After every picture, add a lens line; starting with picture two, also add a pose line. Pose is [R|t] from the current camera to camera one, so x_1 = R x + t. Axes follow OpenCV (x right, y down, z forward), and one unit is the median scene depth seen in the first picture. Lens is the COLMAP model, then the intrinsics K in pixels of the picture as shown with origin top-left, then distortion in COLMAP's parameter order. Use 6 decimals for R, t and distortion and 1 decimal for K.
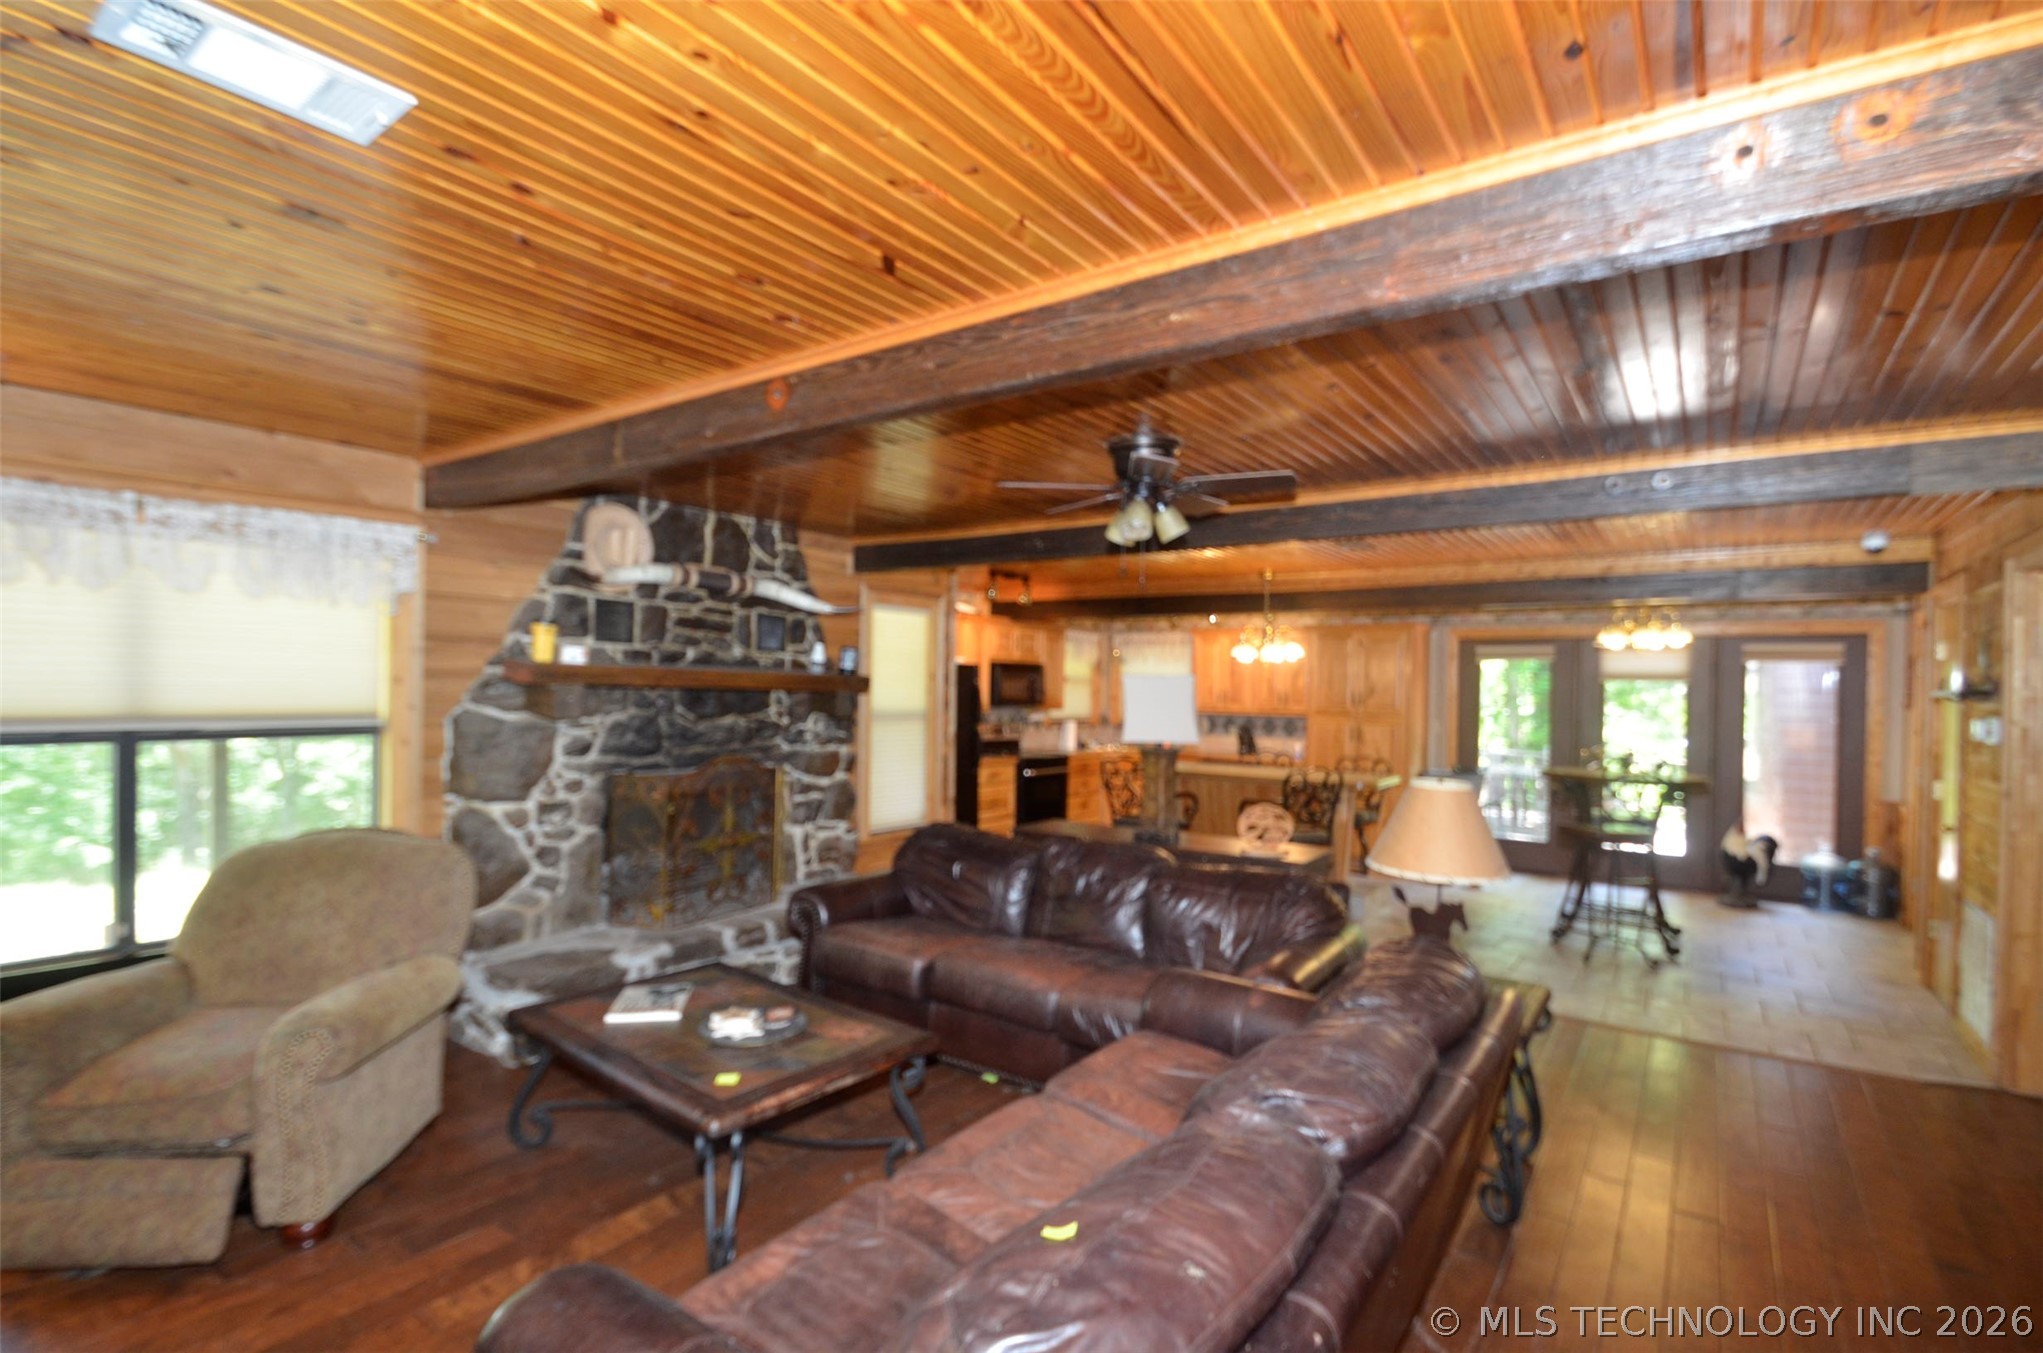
lens RADIAL K [[939.2, 0, 1016.8], [0, 939.2, 691.1], [0, 0, 1]] dist [-0.002943, -0.009453]
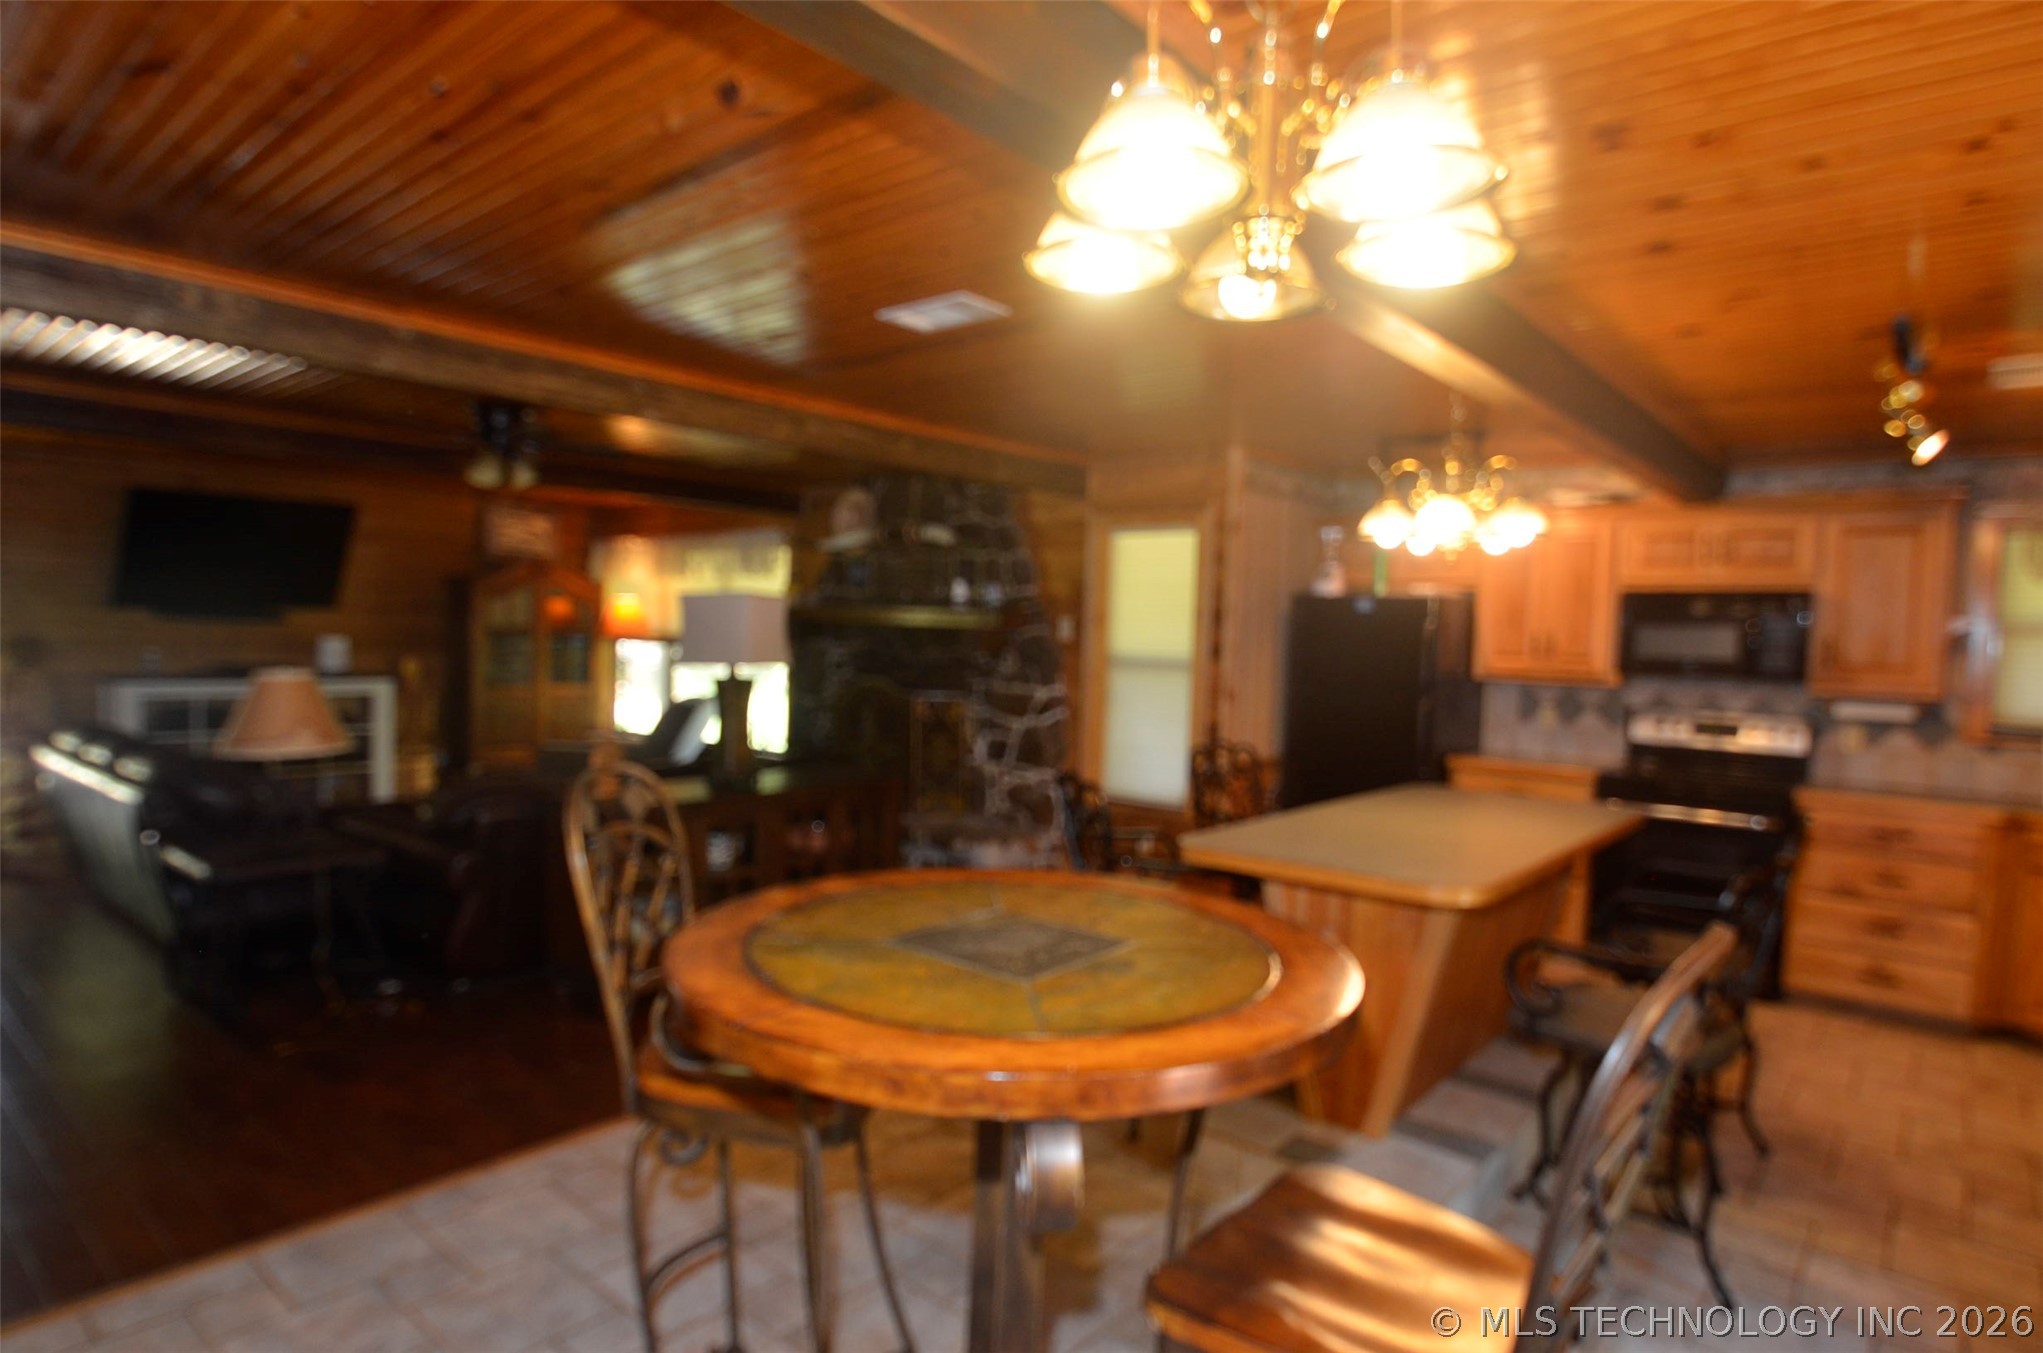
lens RADIAL K [[1135.2, 0, 1019.4], [0, 1135.2, 694.3], [0, 0, 1]] dist [-0.027098, -0.001011]
pose [[-0.063487, 0.028296, -0.997581, 1.264951], [-0.038228, 0.998795, 0.030763, 0.041764], [0.997250, 0.040089, -0.062329, 1.436875]]
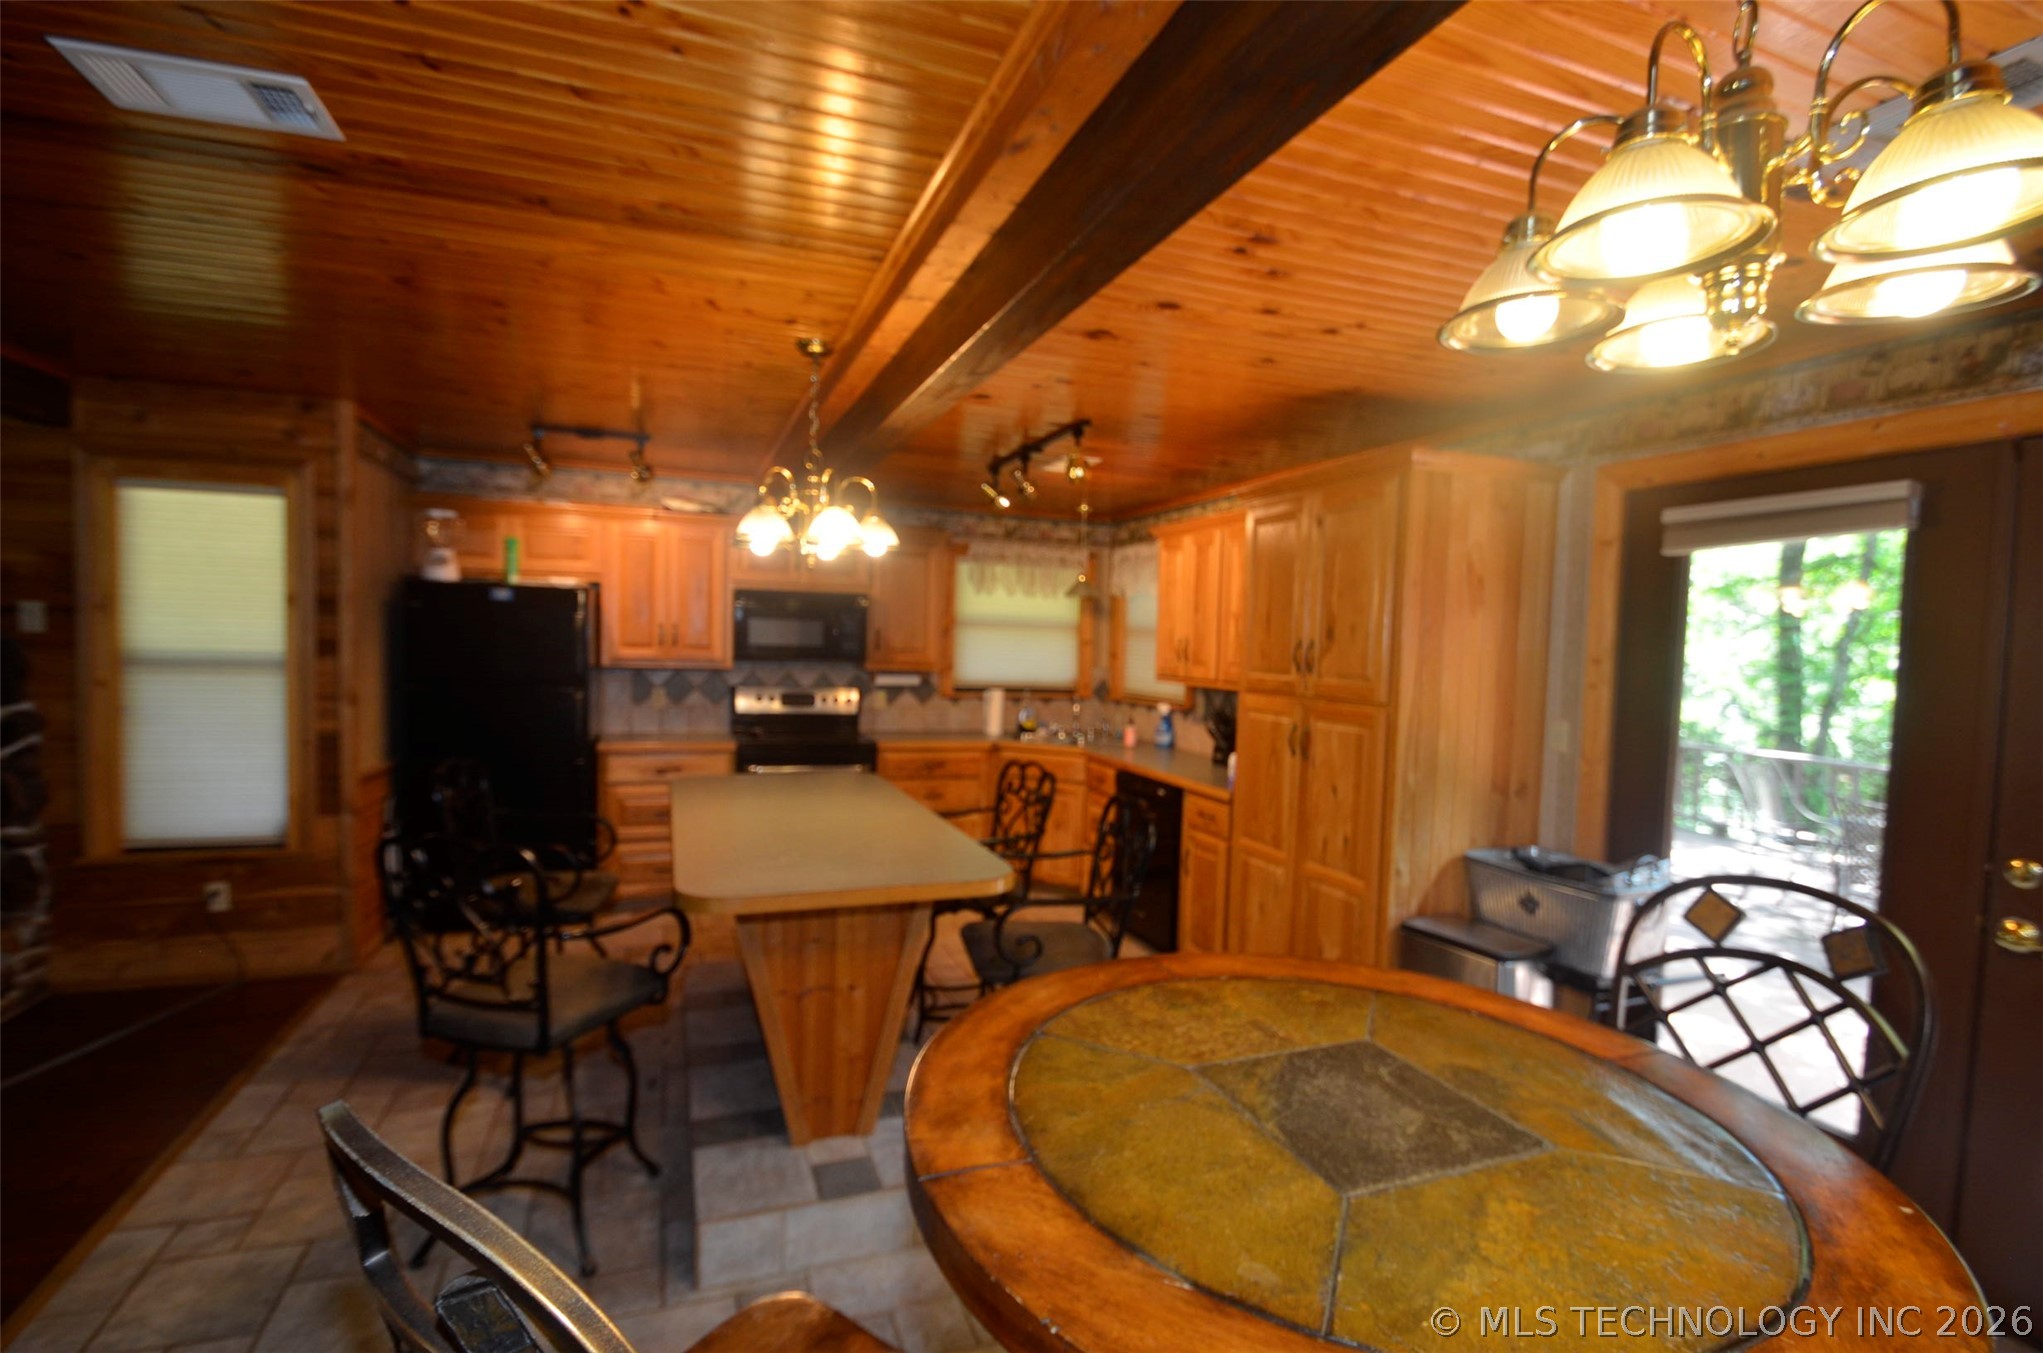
lens RADIAL K [[939.2, 0, 1010.4], [0, 939.2, 679.9], [0, 0, 1]] dist [-0.002943, -0.009453]
pose [[0.833599, 0.028161, -0.551652, 0.964653], [-0.015272, 0.999493, 0.027944, 0.018855], [0.552159, -0.014869, 0.833606, 1.175605]]
